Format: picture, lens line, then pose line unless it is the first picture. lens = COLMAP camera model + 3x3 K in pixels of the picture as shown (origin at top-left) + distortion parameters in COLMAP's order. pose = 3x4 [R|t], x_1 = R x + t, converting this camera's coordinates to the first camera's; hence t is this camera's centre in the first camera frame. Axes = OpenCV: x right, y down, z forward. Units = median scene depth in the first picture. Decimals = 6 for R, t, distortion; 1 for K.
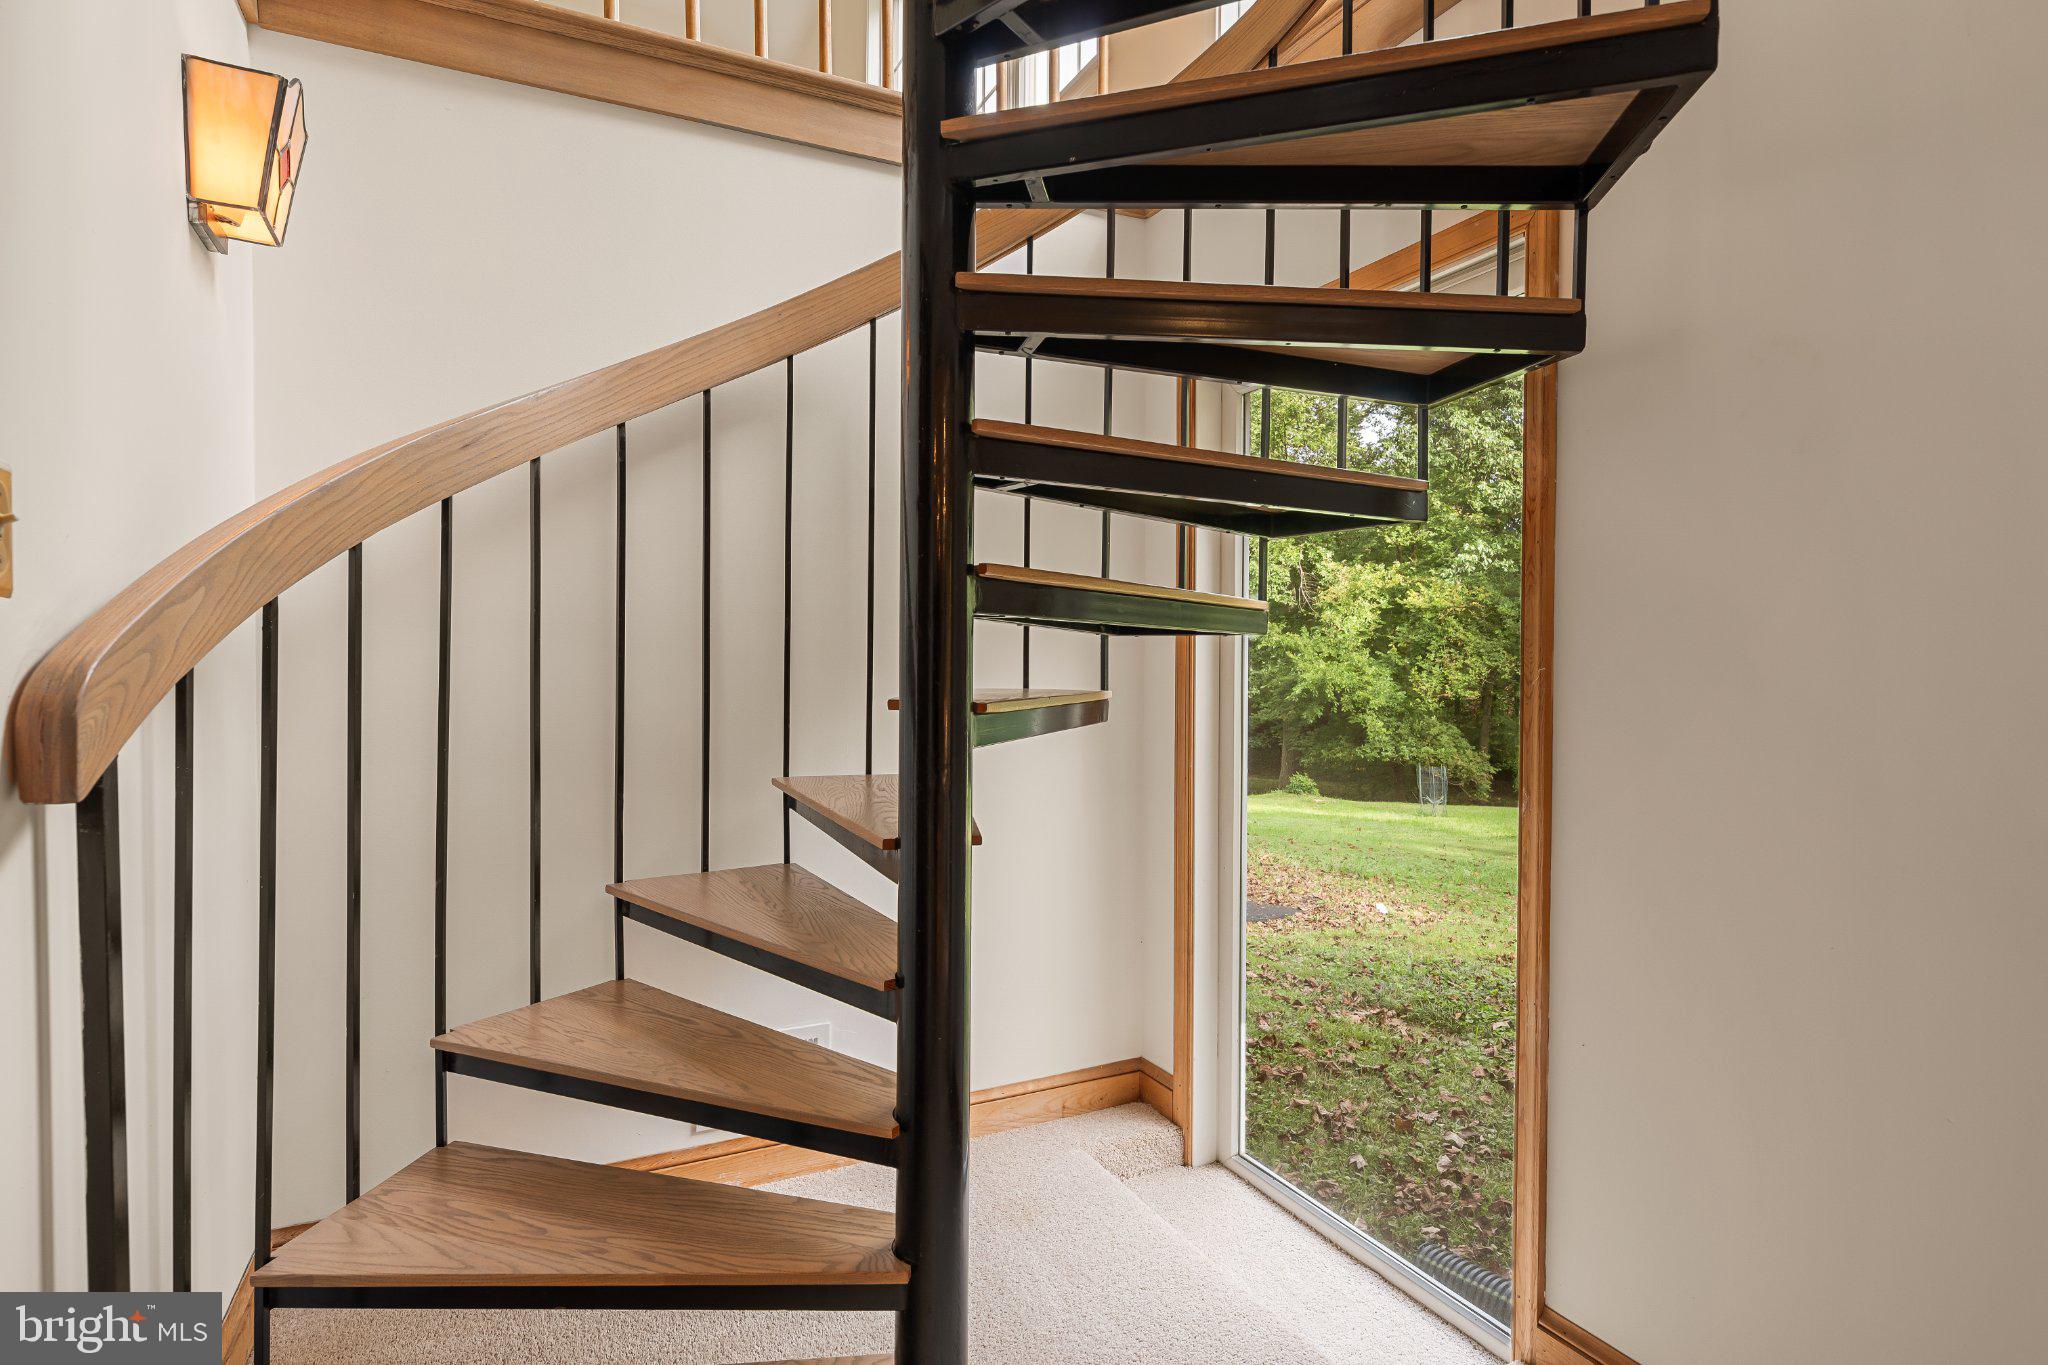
lens RADIAL K [[1040.9, 0, 1023.1], [0, 1040.9, 679.9], [0, 0, 1]] dist [-0.000504, -0.002715]
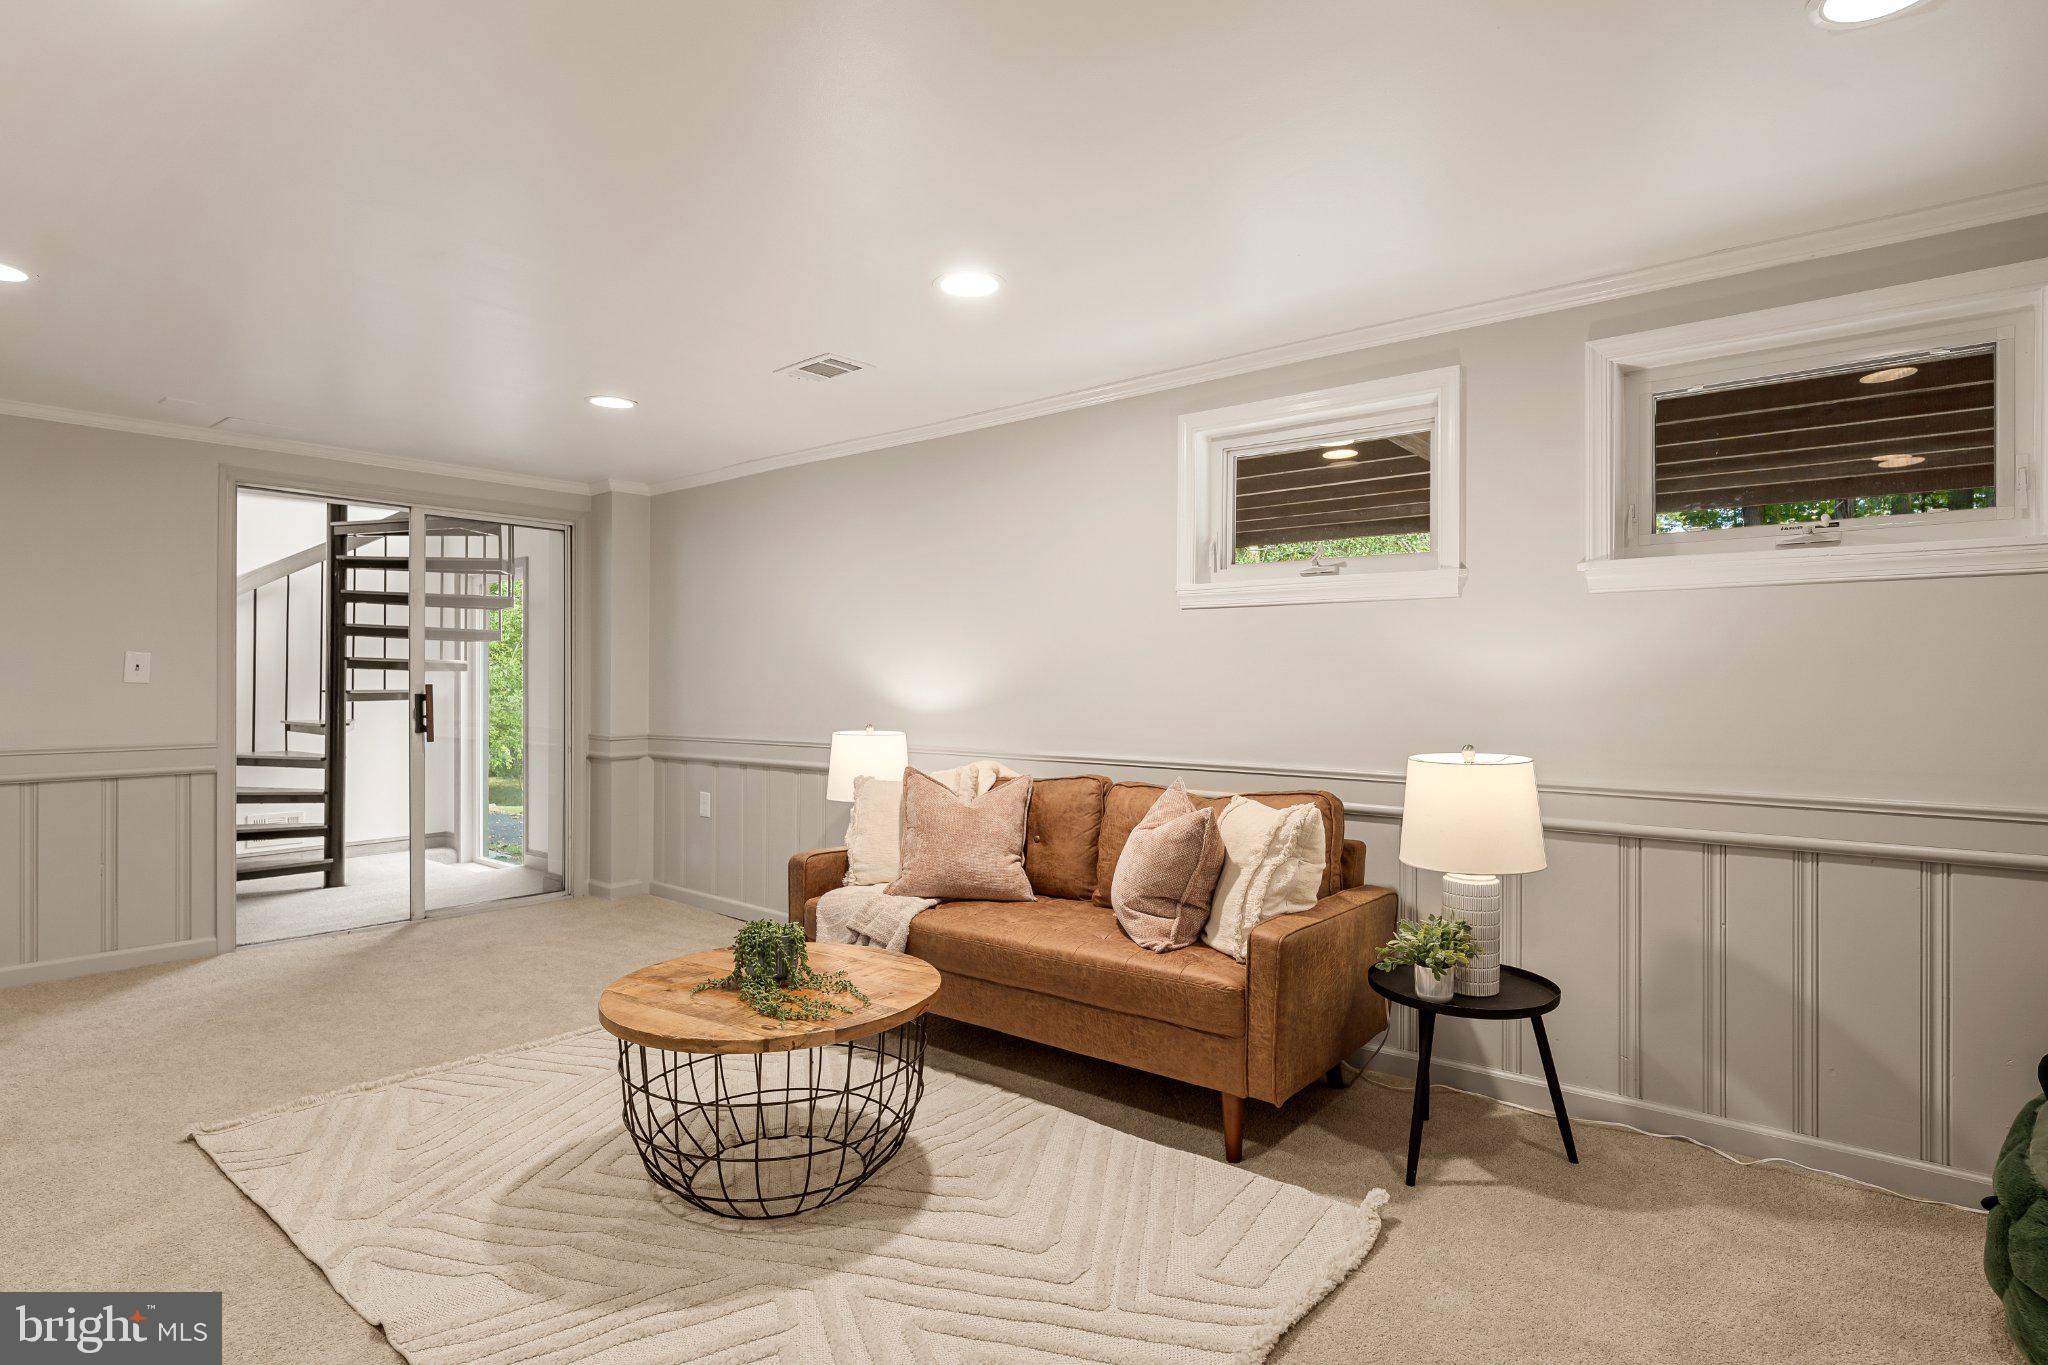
lens RADIAL K [[1040.9, 0, 1040.2], [0, 1040.9, 681.0], [0, 0, 1]] dist [-0.000504, -0.002715]
pose [[0.902490, 0.000893, 0.430710, 0.480006], [0.000612, 0.999994, -0.003356, -0.002230], [-0.430711, 0.003292, 0.902484, -2.850230]]
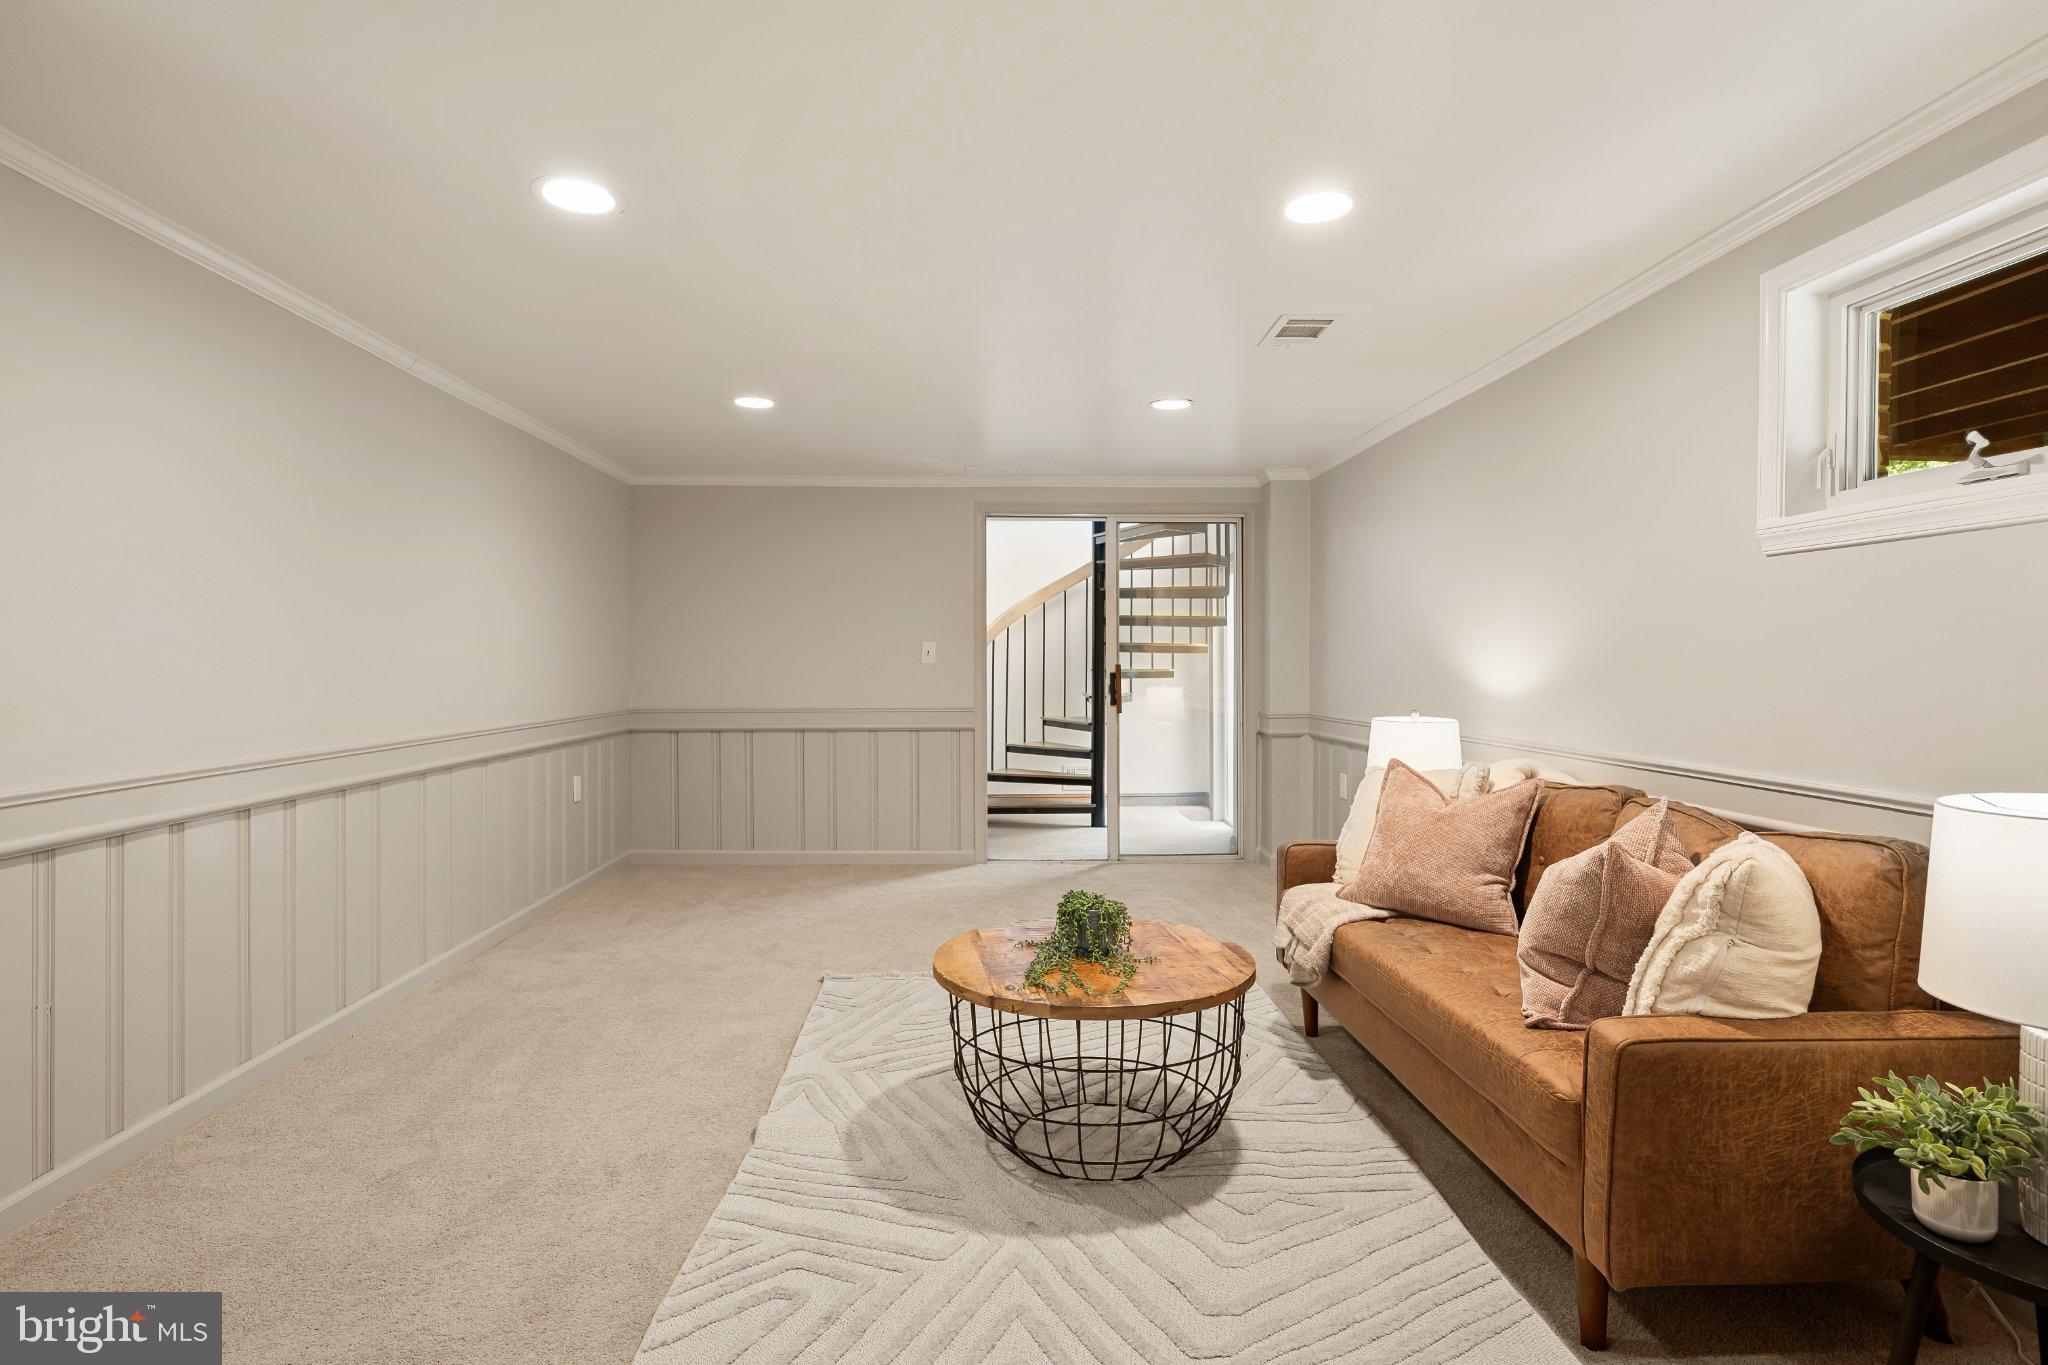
lens RADIAL K [[1040.9, 0, 1039.5], [0, 1040.9, 674.1], [0, 0, 1]] dist [-0.000504, -0.002715]
pose [[0.924323, 0.002552, -0.381601, 1.165401], [0.000889, 0.999961, 0.008840, -0.004001], [0.381609, -0.008511, 0.924285, -2.802278]]
